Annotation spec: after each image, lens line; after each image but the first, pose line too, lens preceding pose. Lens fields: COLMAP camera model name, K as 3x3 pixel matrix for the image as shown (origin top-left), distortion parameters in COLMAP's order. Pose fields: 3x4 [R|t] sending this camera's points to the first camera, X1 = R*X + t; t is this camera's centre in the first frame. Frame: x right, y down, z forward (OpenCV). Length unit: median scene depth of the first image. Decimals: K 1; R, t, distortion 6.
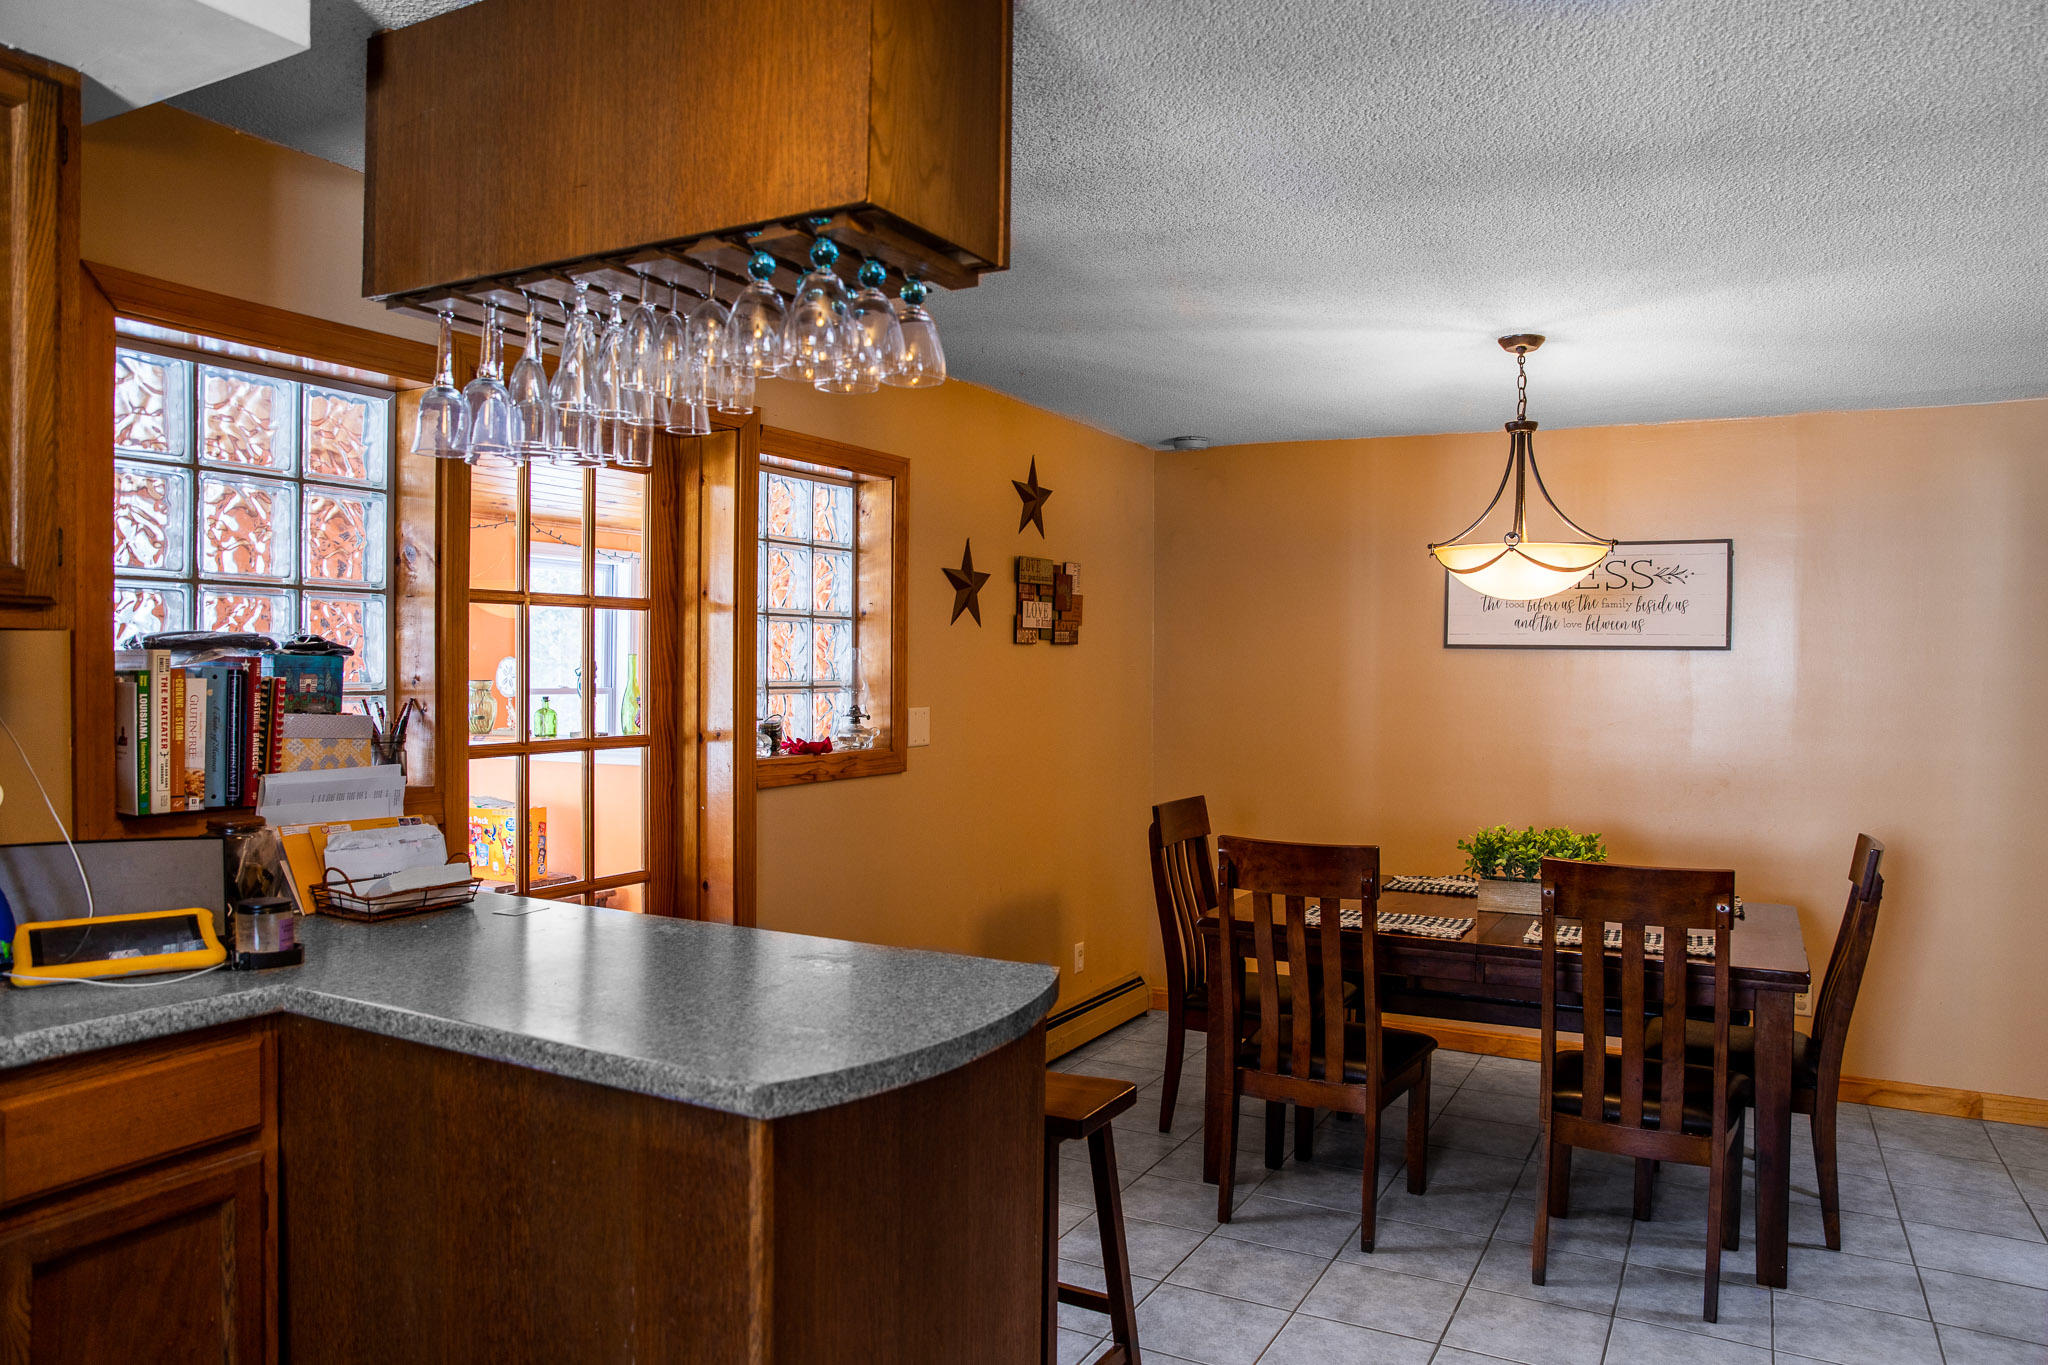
lens RADIAL K [[1382.5, 0, 1024.0], [0, 1382.5, 682.5], [0, 0, 1]] dist [-0.002474, -0.000381]
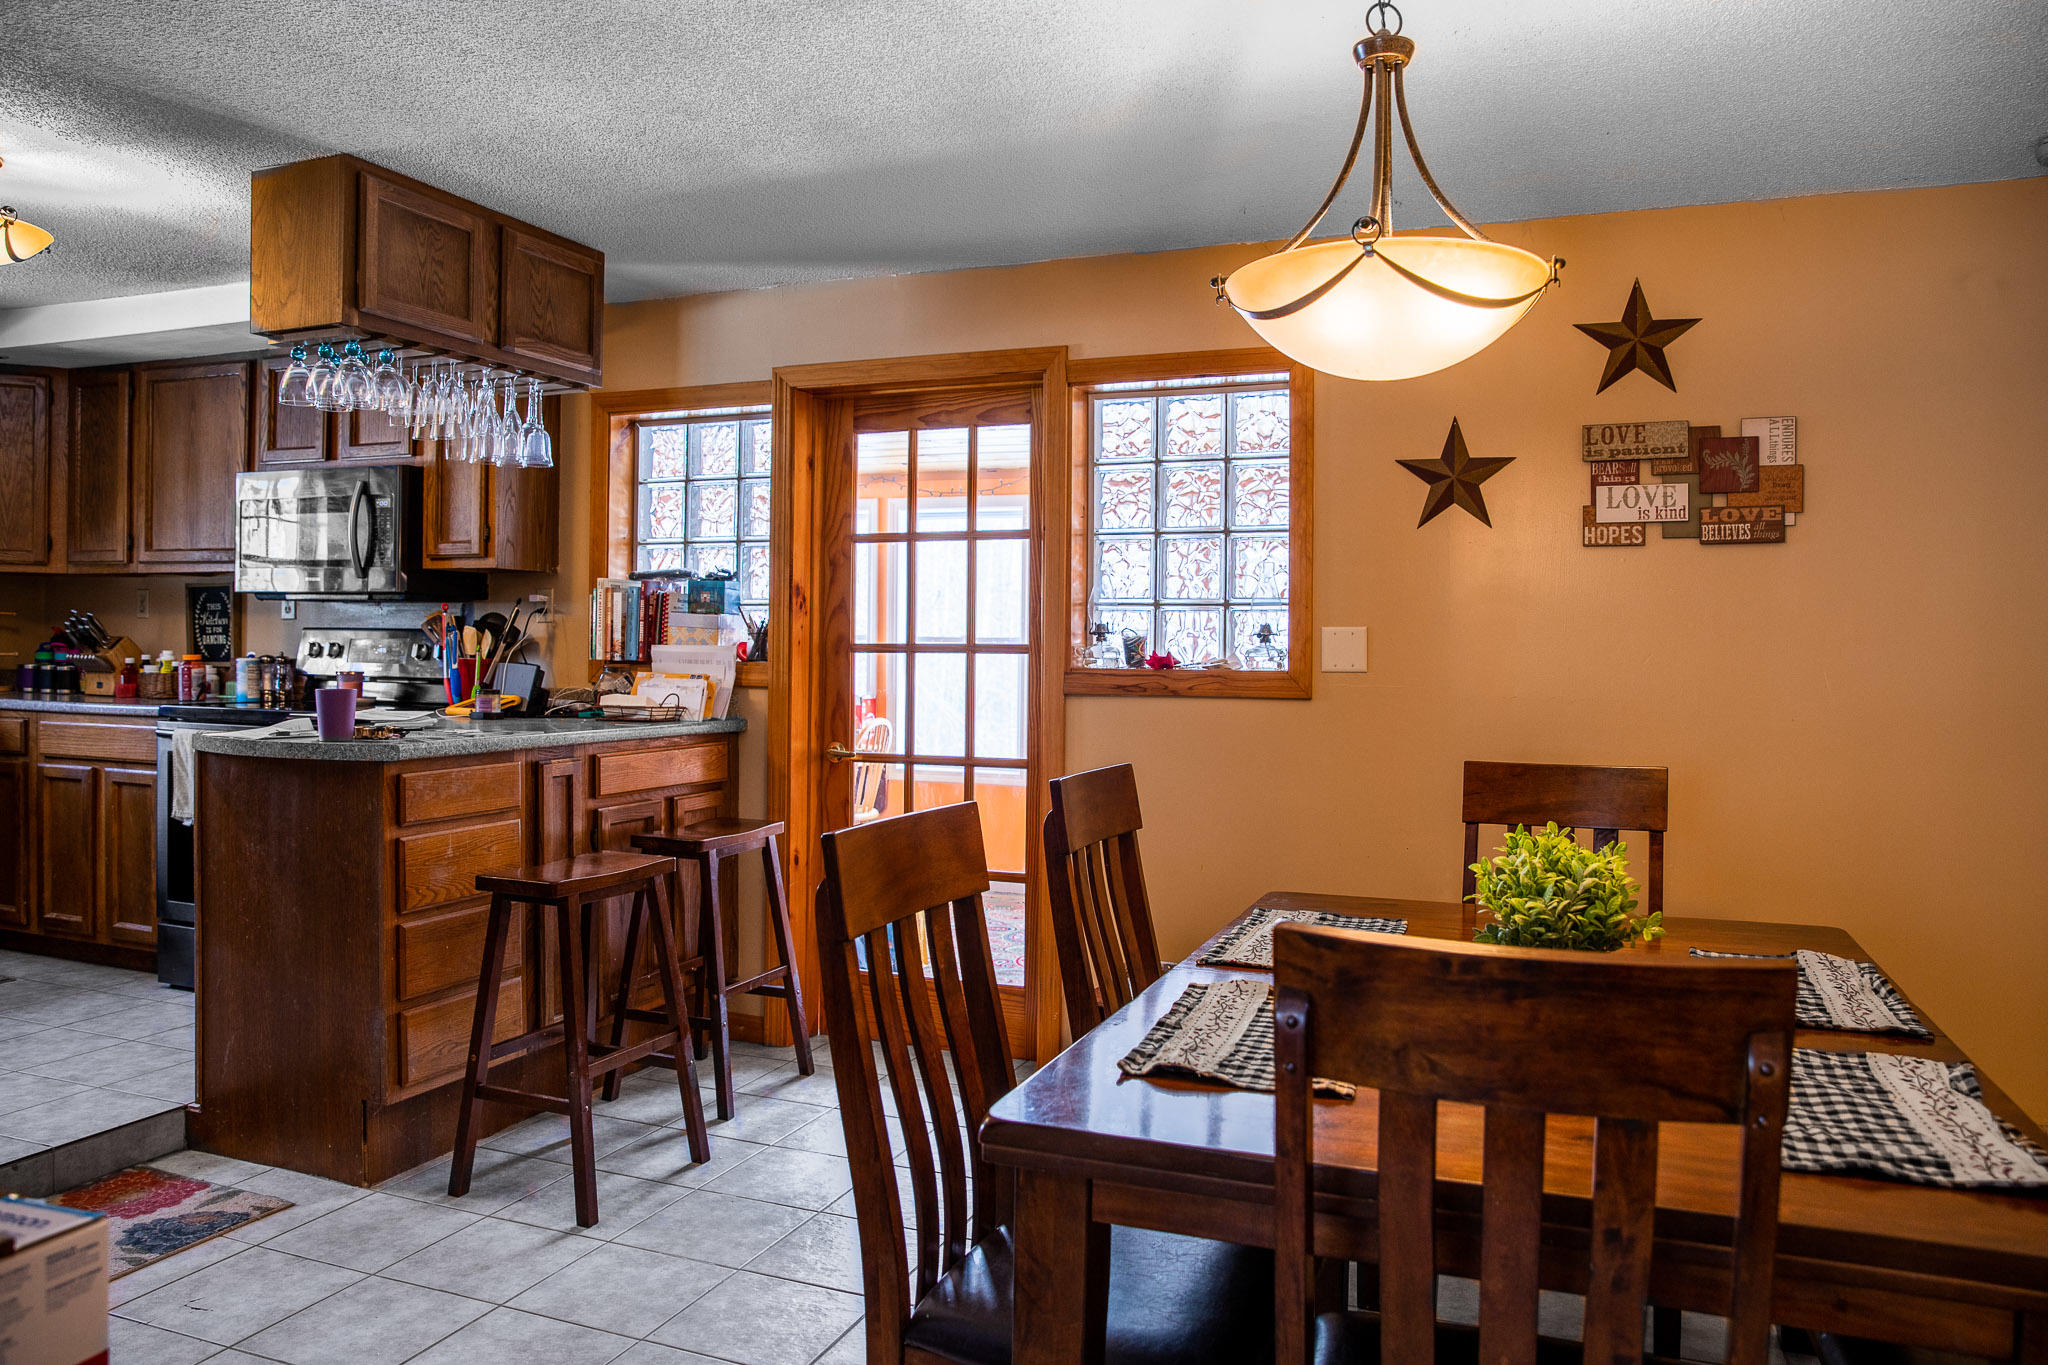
lens RADIAL K [[1411.3, 0, 1024.0], [0, 1411.3, 682.5], [0, 0, 1]] dist [-0.069291, -0.000026]
pose [[0.130825, 0.020145, -0.991201, 0.882622], [-0.021149, 0.999623, 0.017524, 0.047282], [0.991180, 0.018671, 0.131202, 0.800828]]
